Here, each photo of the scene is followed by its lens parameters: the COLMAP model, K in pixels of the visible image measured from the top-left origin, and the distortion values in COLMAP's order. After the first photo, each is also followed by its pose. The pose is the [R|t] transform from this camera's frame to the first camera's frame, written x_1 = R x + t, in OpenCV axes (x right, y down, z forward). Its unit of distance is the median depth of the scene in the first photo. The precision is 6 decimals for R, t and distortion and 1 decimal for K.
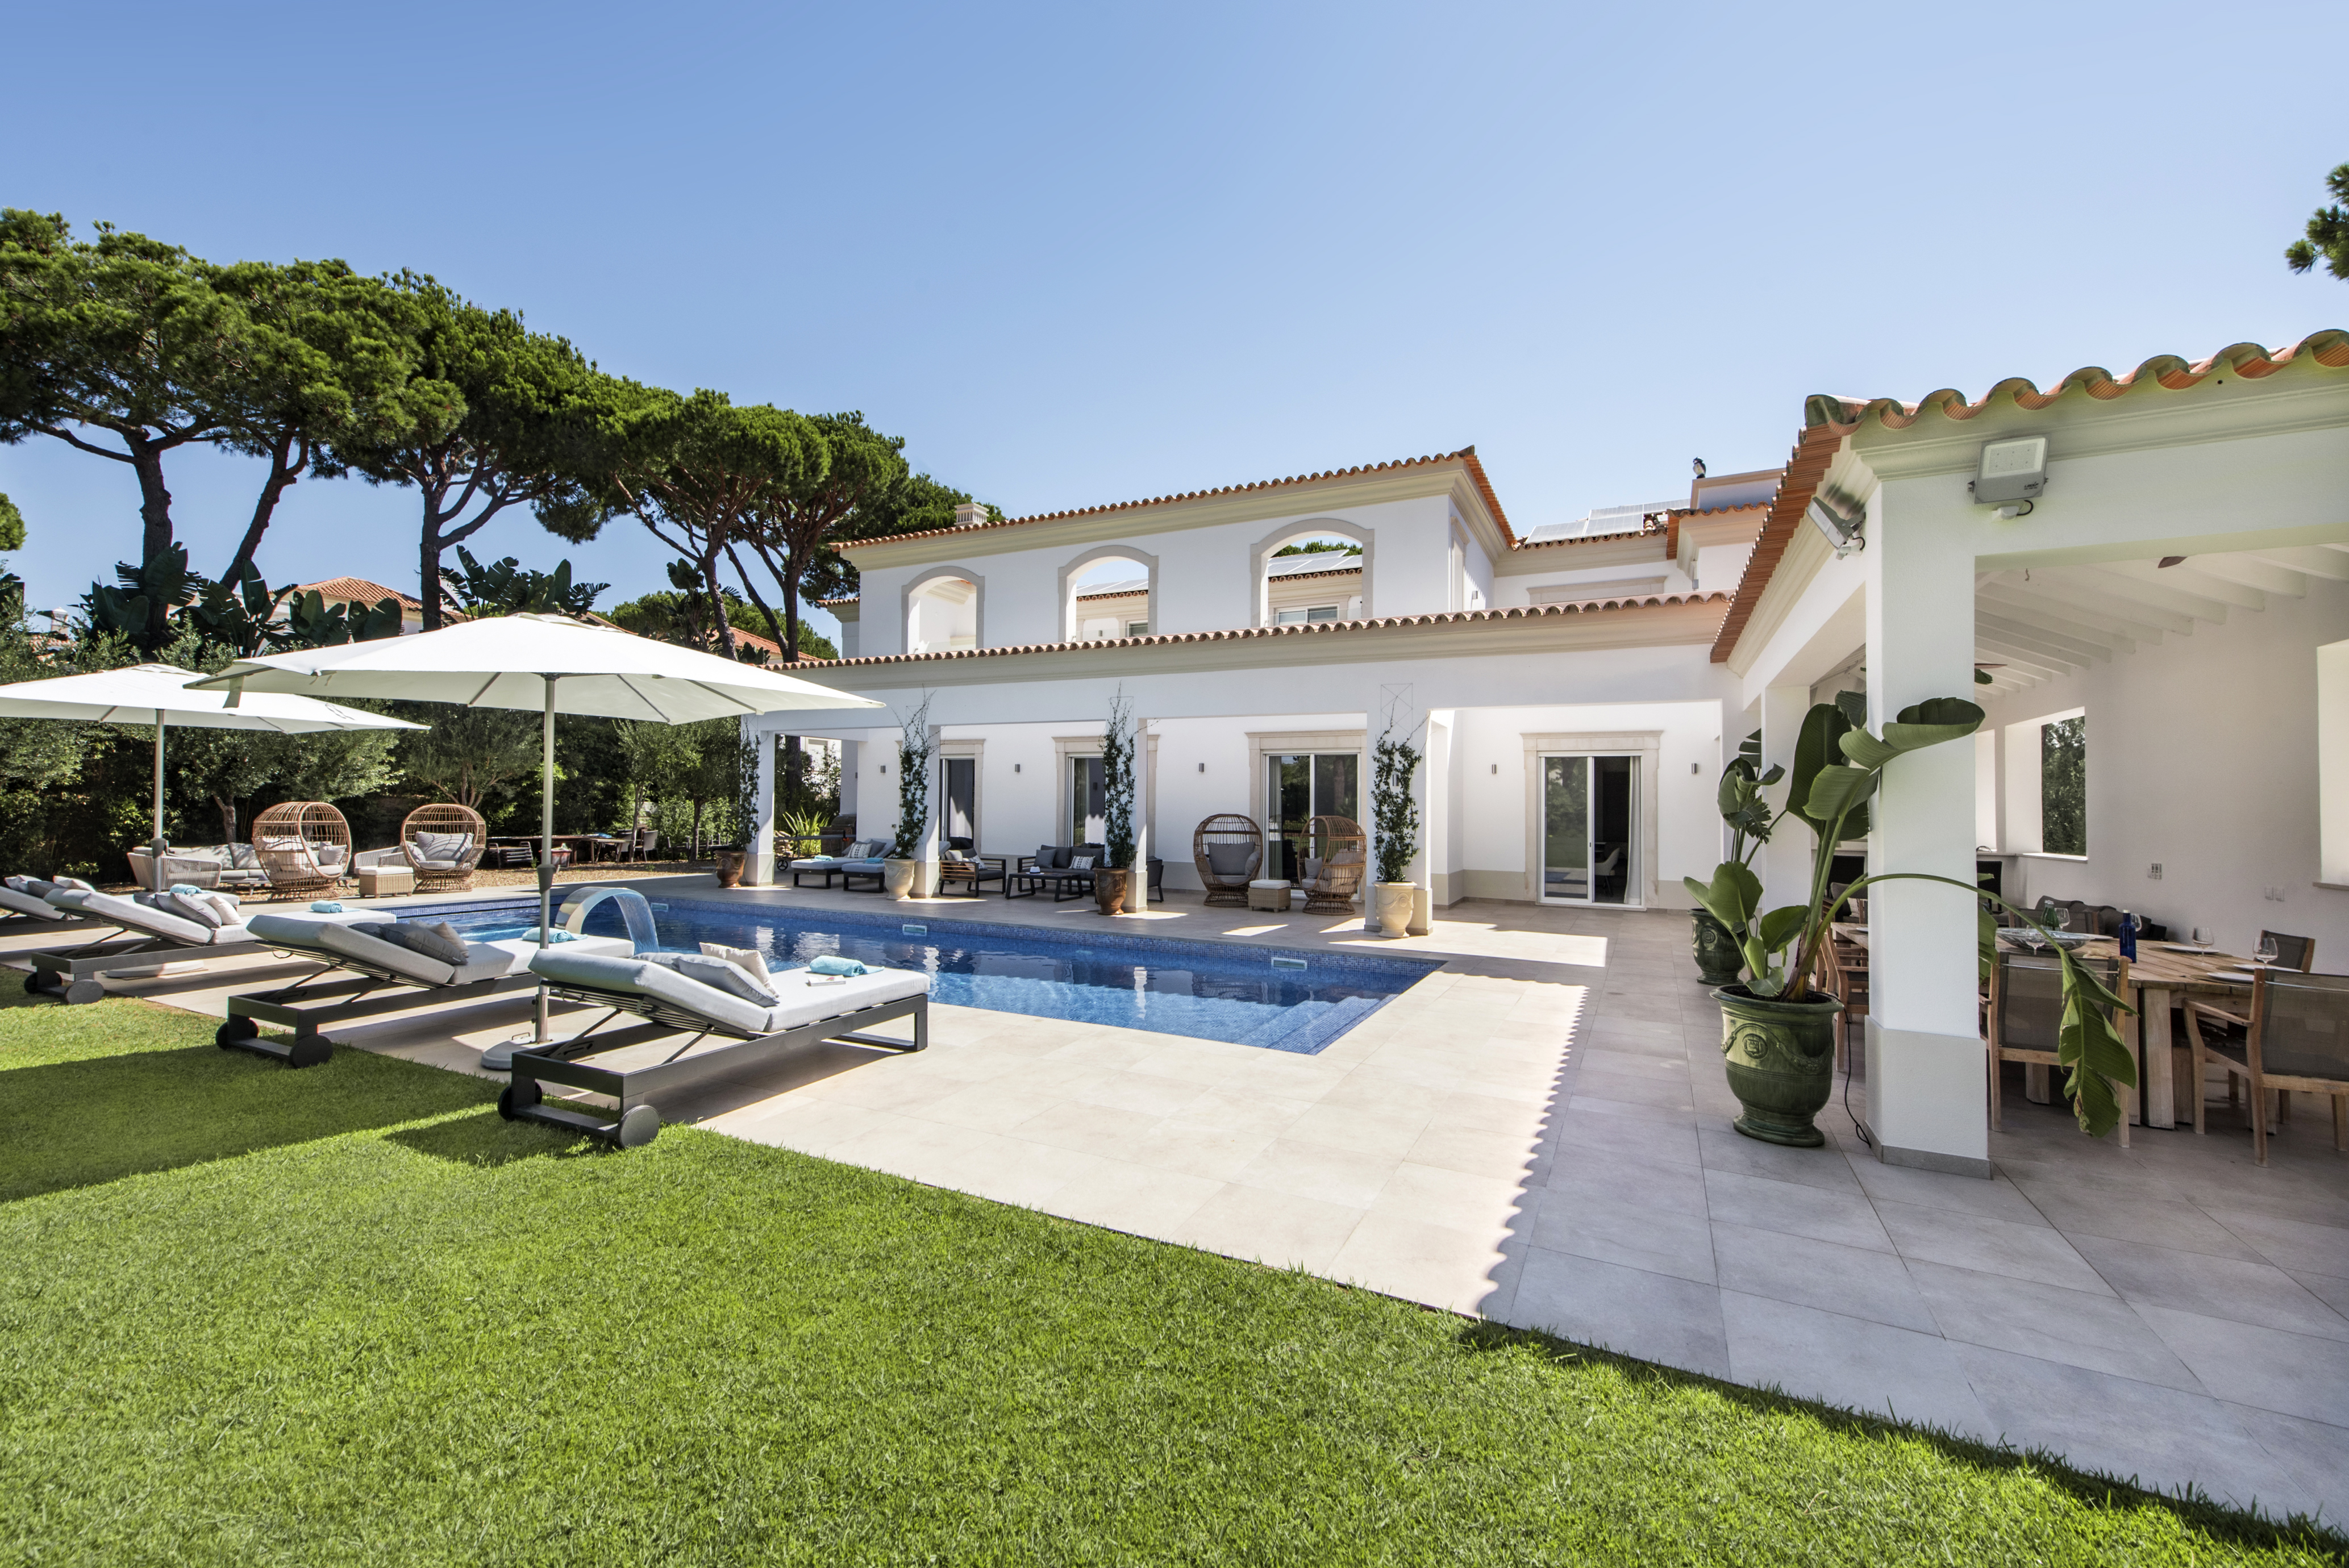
lens RADIAL K [[931.7, 0, 1178.3], [0, 931.7, 794.4], [0, 0, 1]] dist [0.015995, -0.004066]
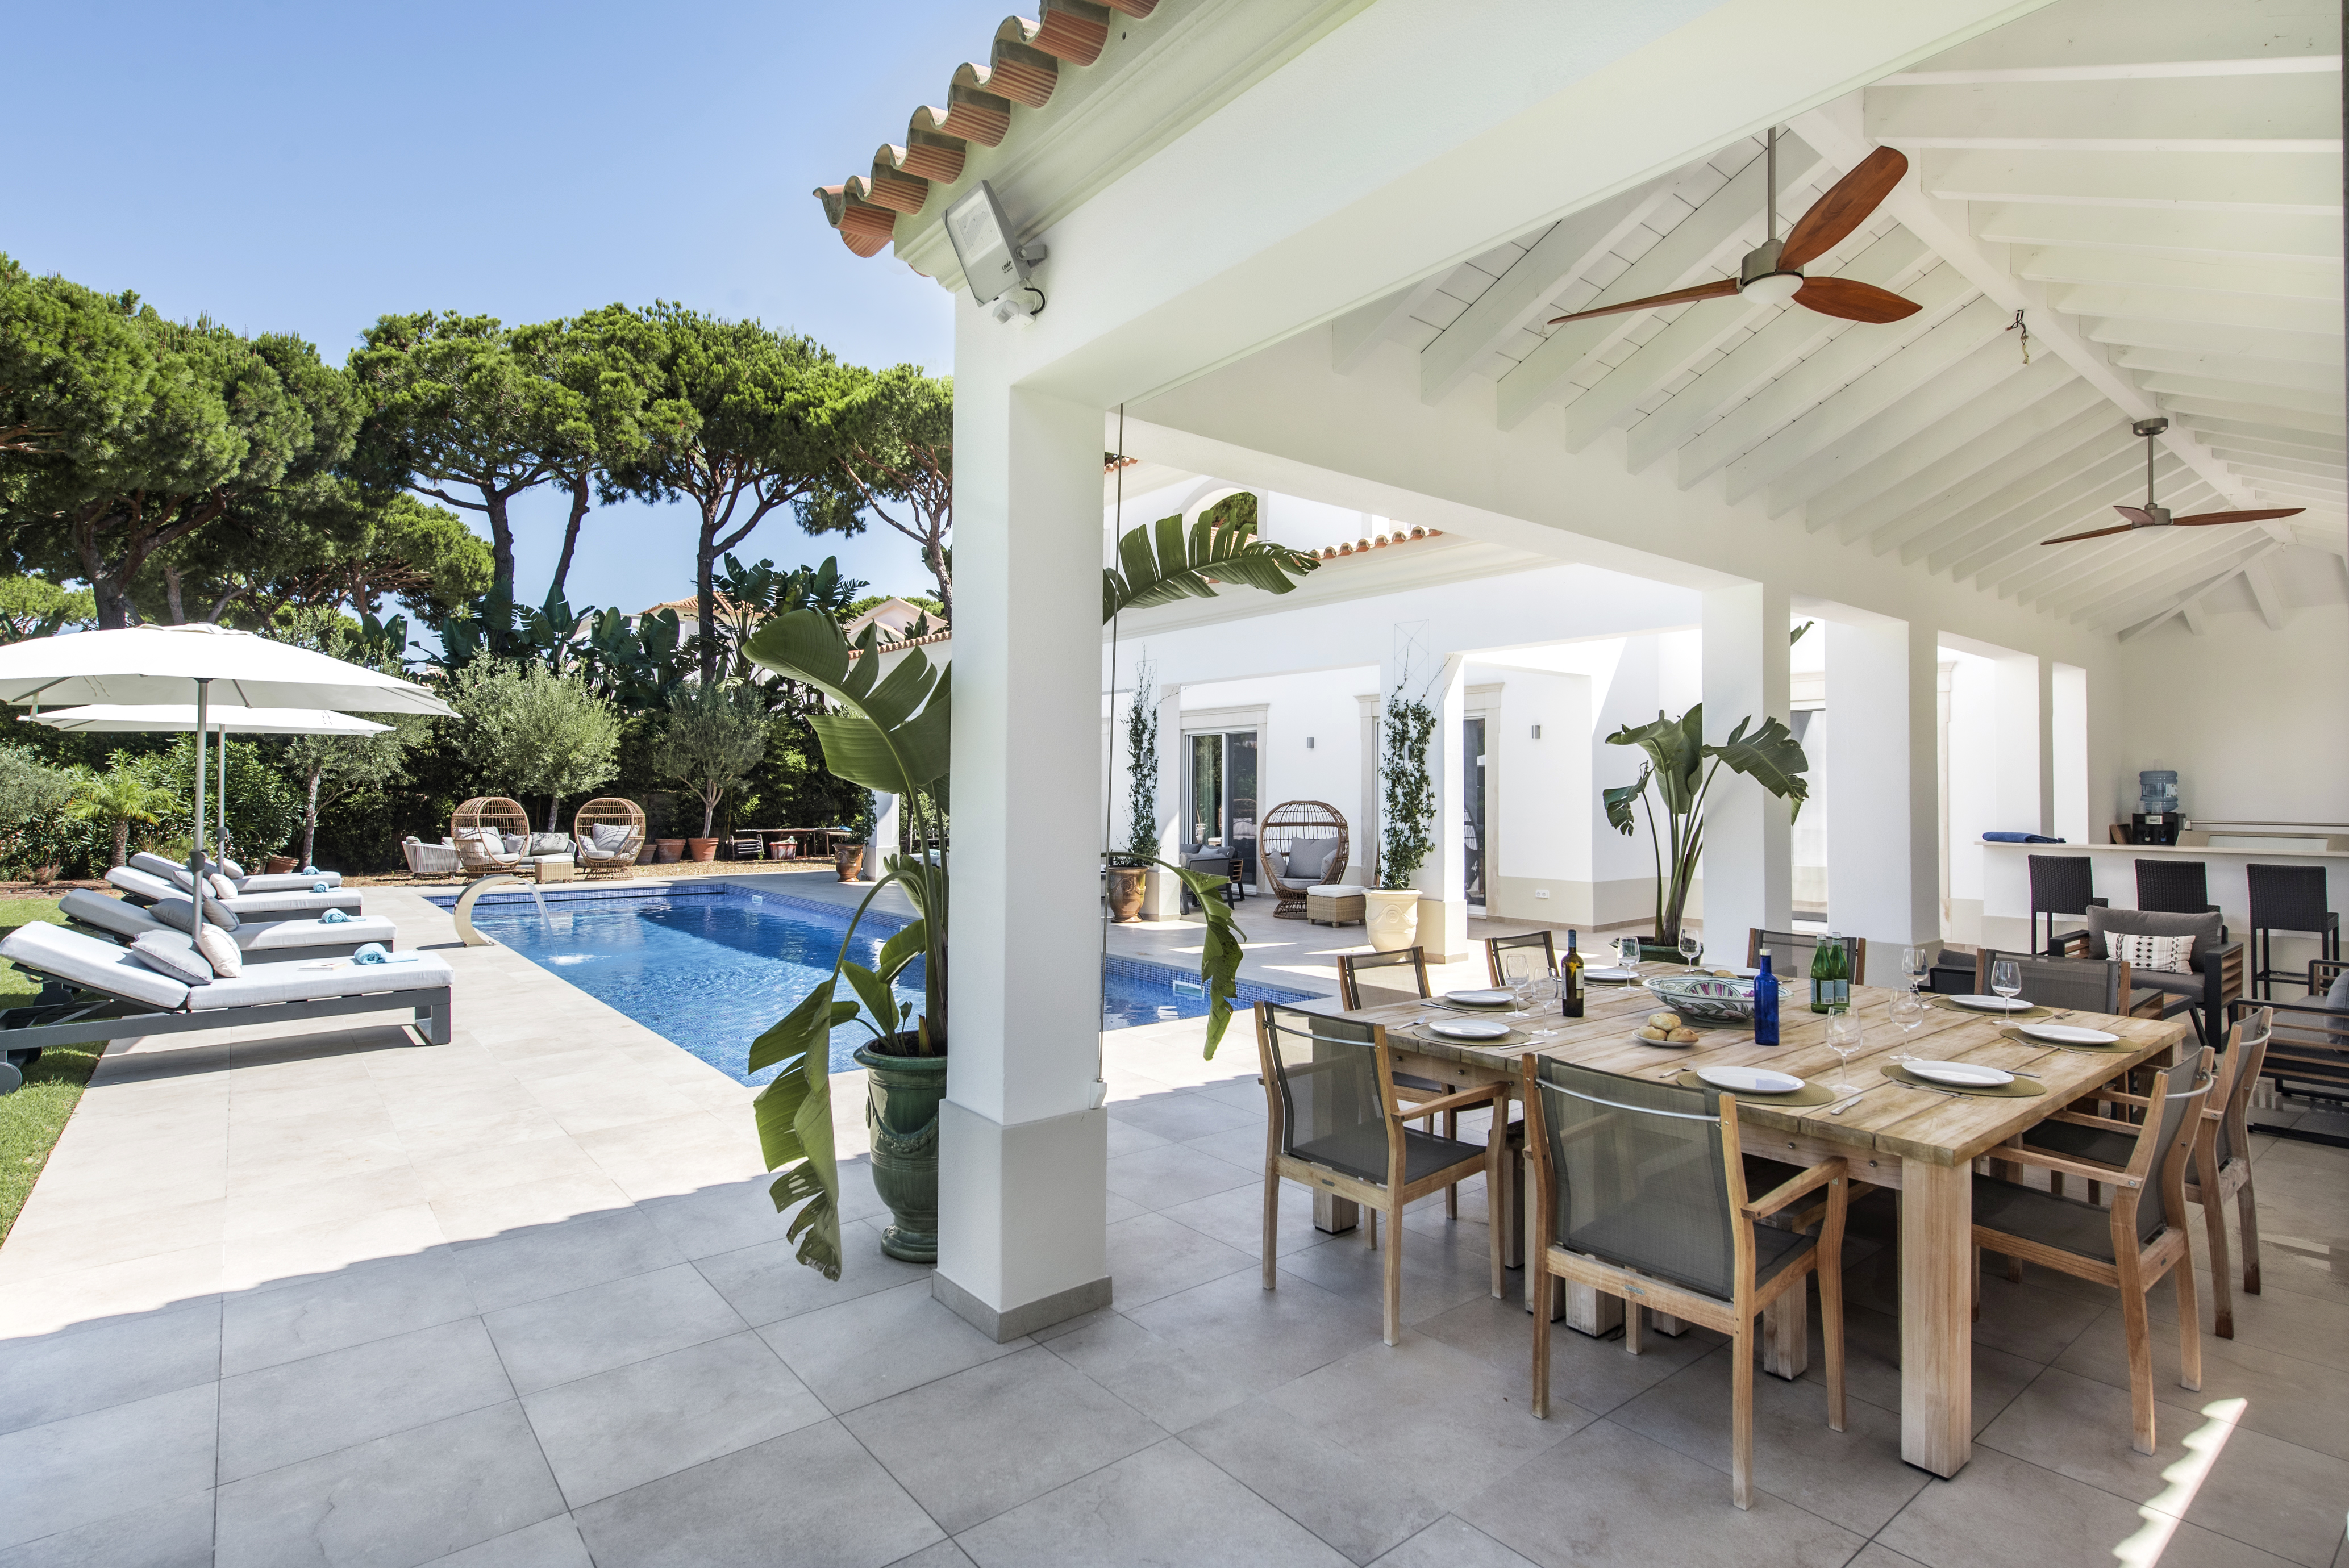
lens RADIAL K [[1124.5, 0, 1192.7], [0, 1124.5, 786.3], [0, 0, 1]] dist [0.009635, -0.006493]
pose [[0.915769, -0.013210, -0.401488, 0.330812], [0.013127, 0.999909, -0.002957, 0.009261], [0.401491, -0.002562, 0.915859, 0.094051]]
